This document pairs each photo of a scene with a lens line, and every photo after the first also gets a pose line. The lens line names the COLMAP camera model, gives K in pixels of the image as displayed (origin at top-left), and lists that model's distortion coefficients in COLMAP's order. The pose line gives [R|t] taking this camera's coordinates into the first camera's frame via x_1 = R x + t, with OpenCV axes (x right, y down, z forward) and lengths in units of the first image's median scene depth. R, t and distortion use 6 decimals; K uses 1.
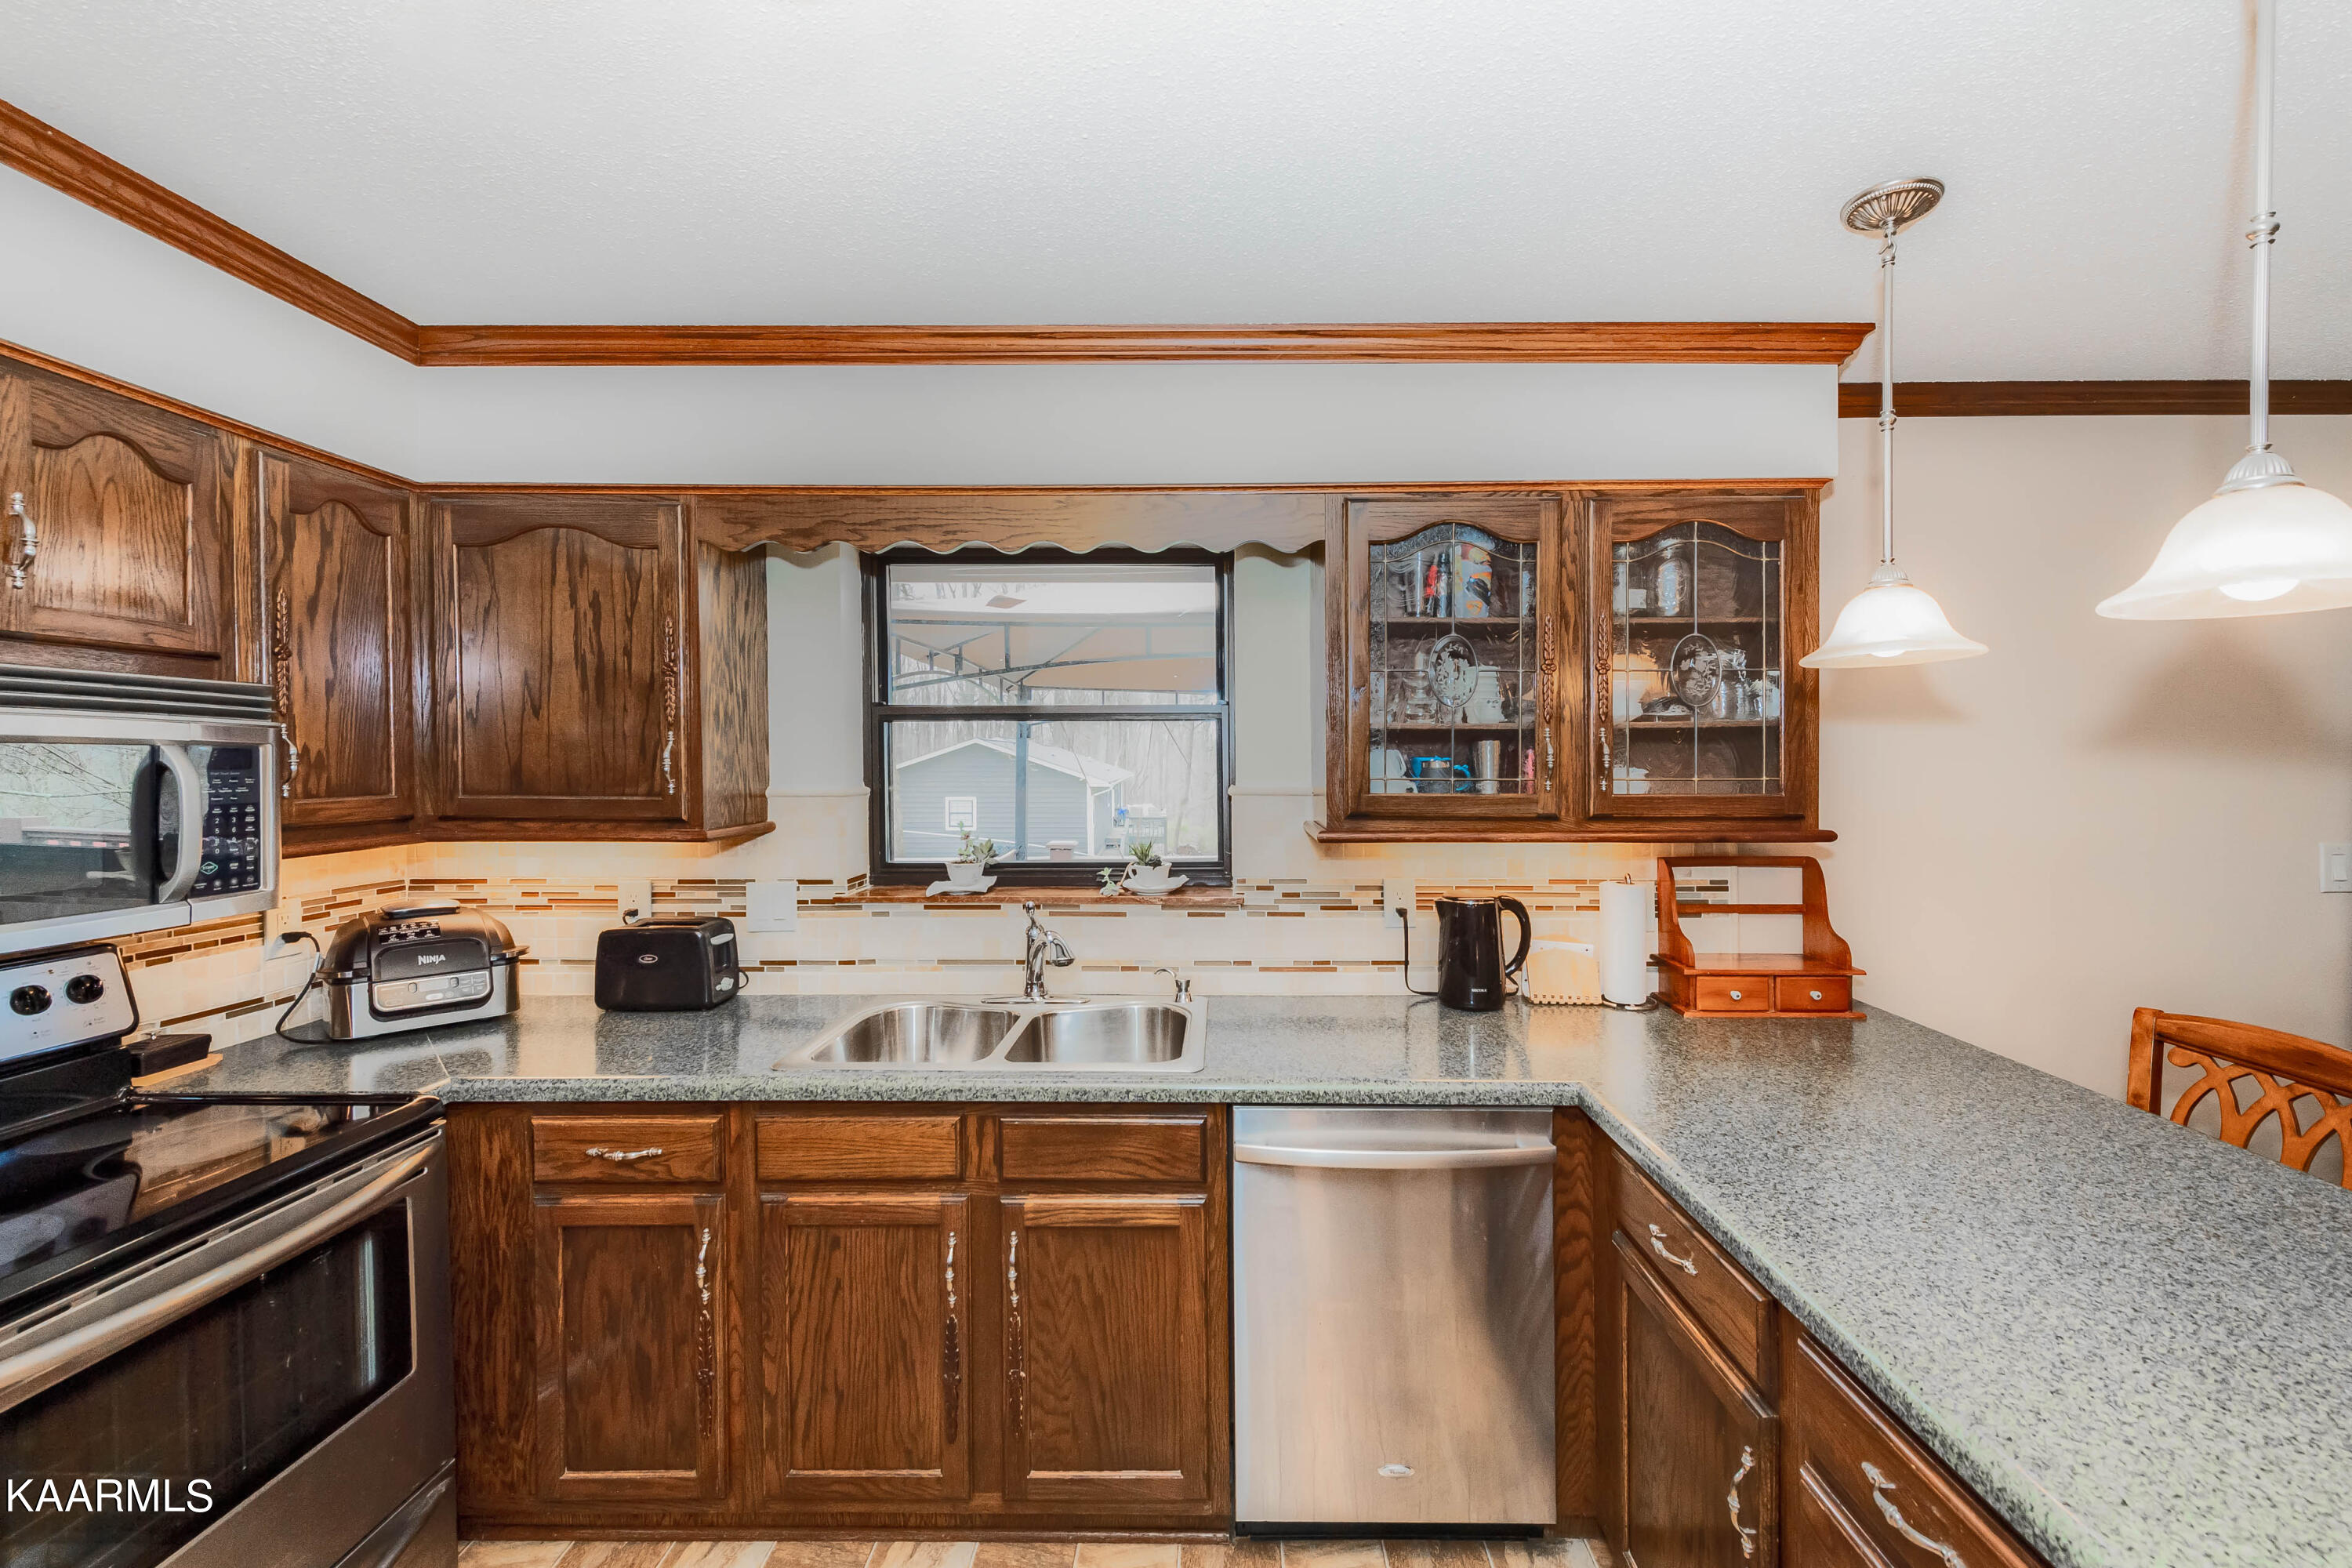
lens RADIAL K [[935.8, 0, 1176.6], [0, 935.8, 754.7], [0, 0, 1]] dist [0.002780, 0.000014]
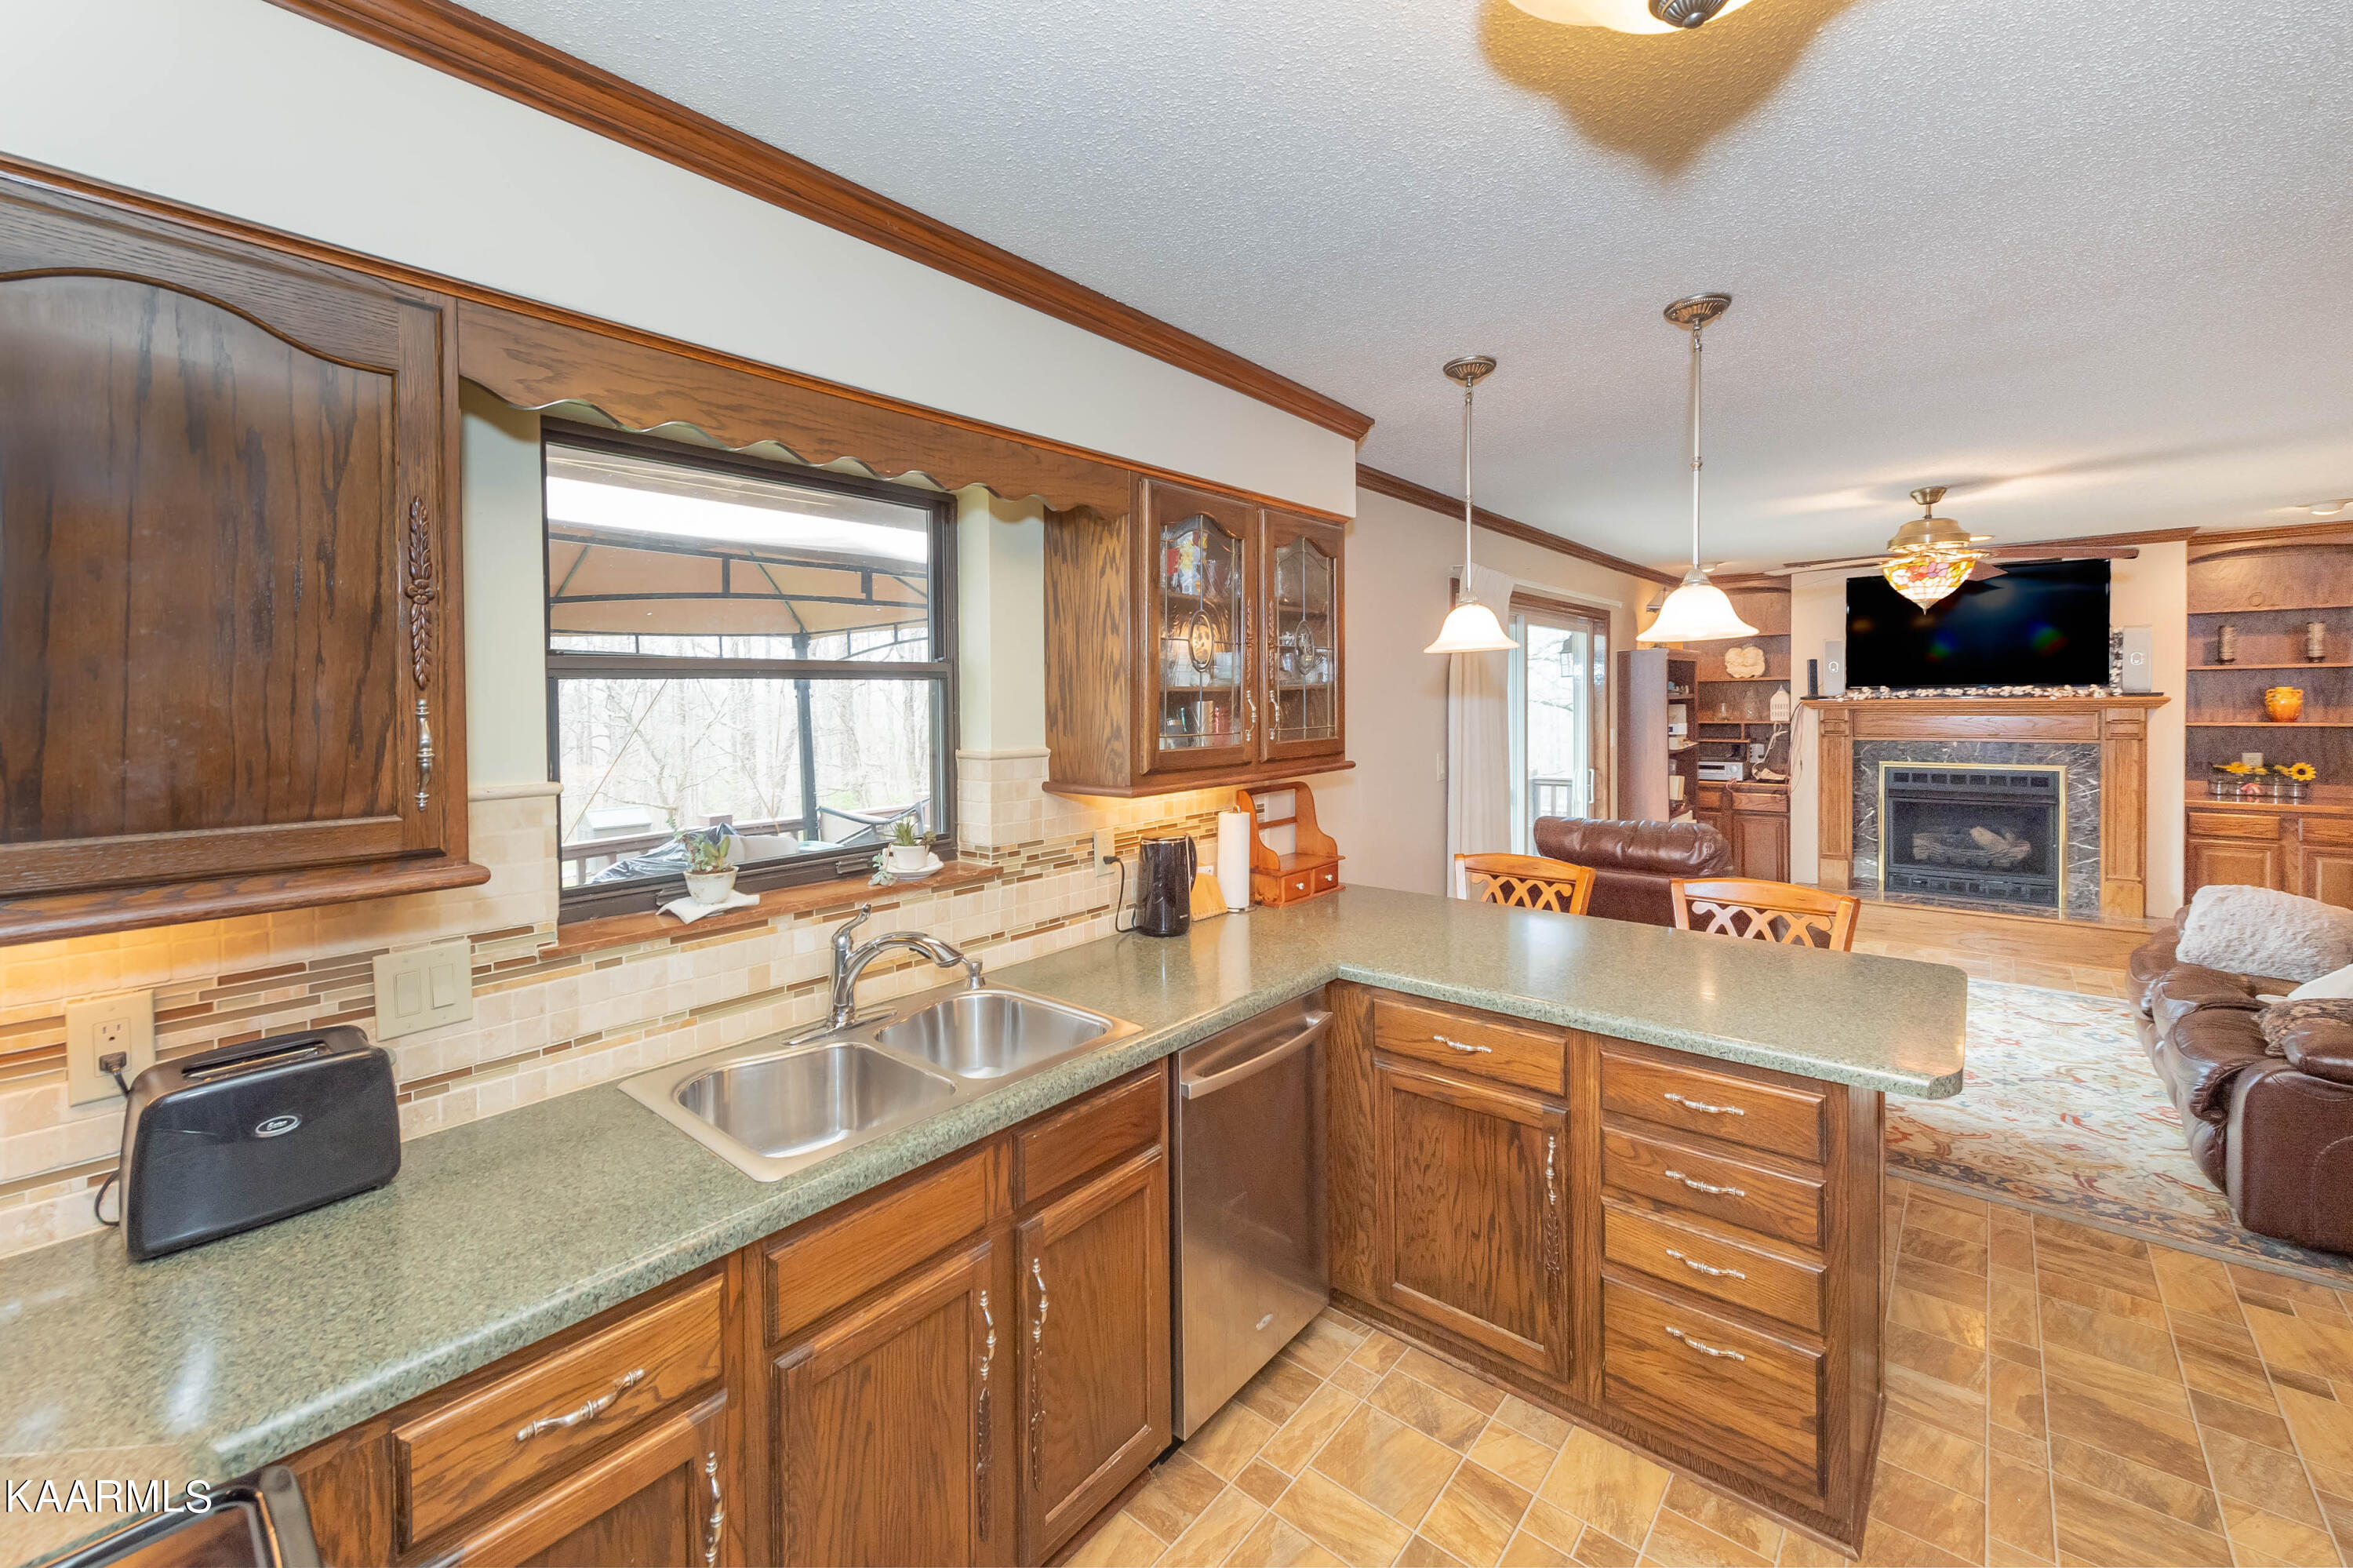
lens RADIAL K [[1000.8, 0, 1188.0], [0, 1000.8, 700.8], [0, 0, 1]] dist [0.000501, -0.000175]
pose [[0.626861, -0.009889, 0.779068, -0.638176], [0.012381, 0.999920, 0.002731, -0.017717], [-0.779032, 0.007933, 0.626933, 0.221656]]
